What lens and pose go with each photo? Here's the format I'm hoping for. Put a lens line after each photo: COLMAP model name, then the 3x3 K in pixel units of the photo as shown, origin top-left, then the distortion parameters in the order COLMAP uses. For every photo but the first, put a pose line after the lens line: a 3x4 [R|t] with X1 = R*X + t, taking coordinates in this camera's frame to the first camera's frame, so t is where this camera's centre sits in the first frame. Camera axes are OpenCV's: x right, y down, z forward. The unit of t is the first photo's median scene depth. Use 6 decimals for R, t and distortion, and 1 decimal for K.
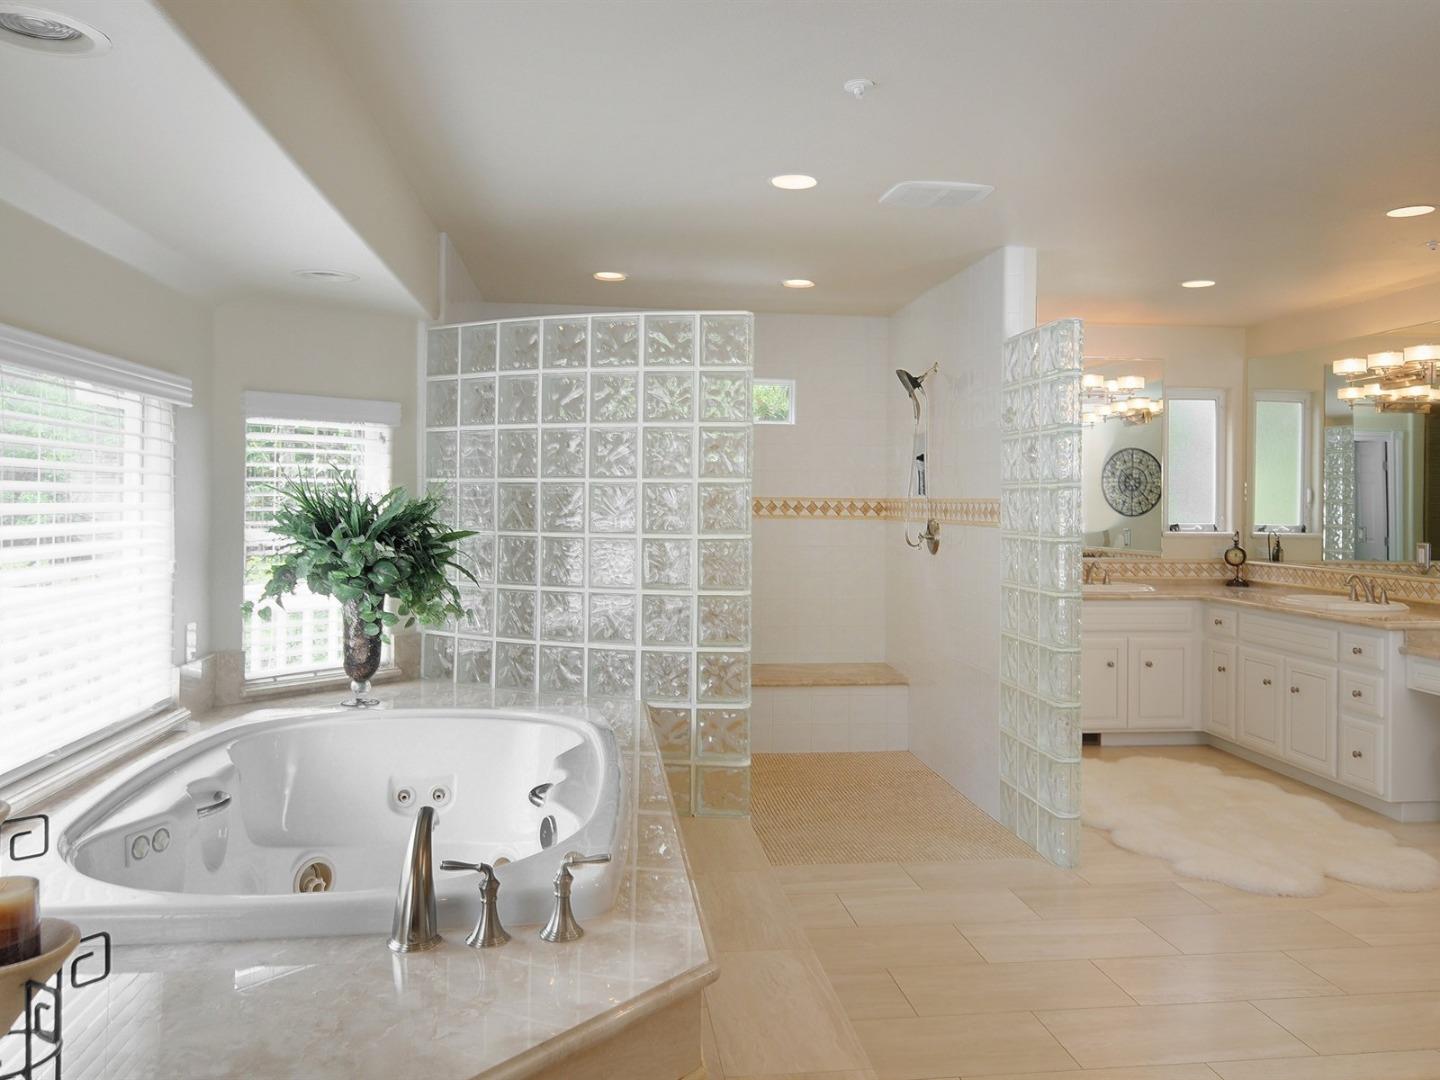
lens RADIAL K [[1125.1, 0, 722.1], [0, 1125.1, 486.9], [0, 0, 1]] dist [0.005449, -0.001861]
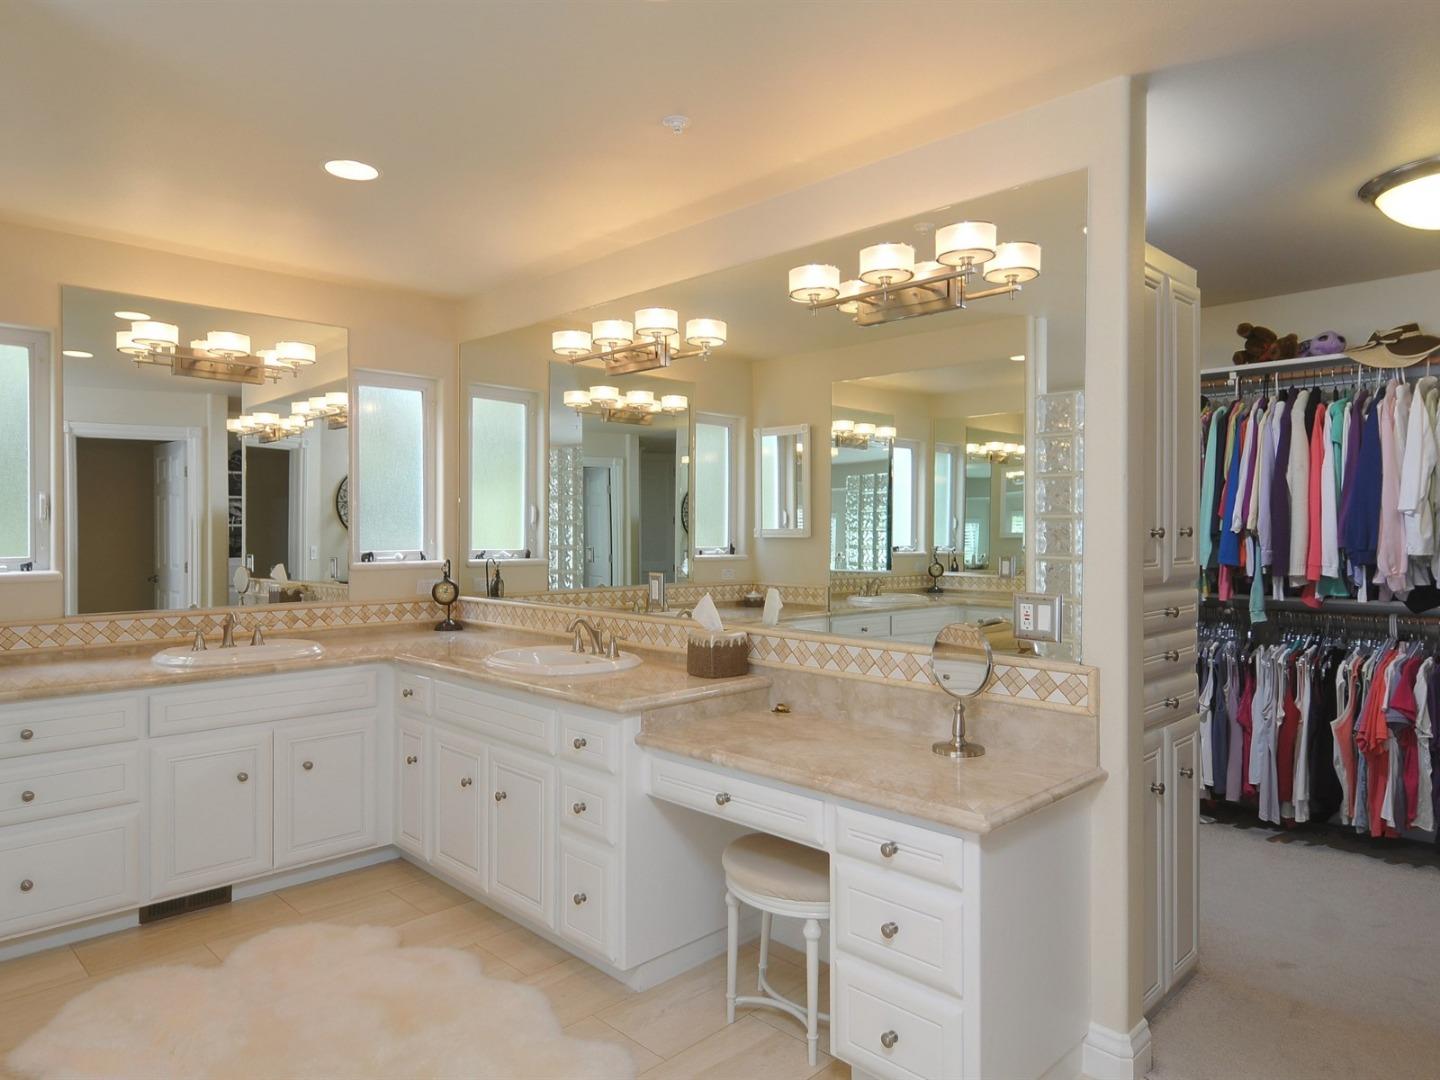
lens RADIAL K [[914.1, 0, 721.4], [0, 914.1, 552.3], [0, 0, 1]] dist [0.007450, -0.000200]
pose [[0.792153, -0.026059, 0.609766, 0.221995], [0.000268, 0.999103, 0.042350, 0.007517], [-0.610322, -0.033385, 0.791450, 0.384643]]
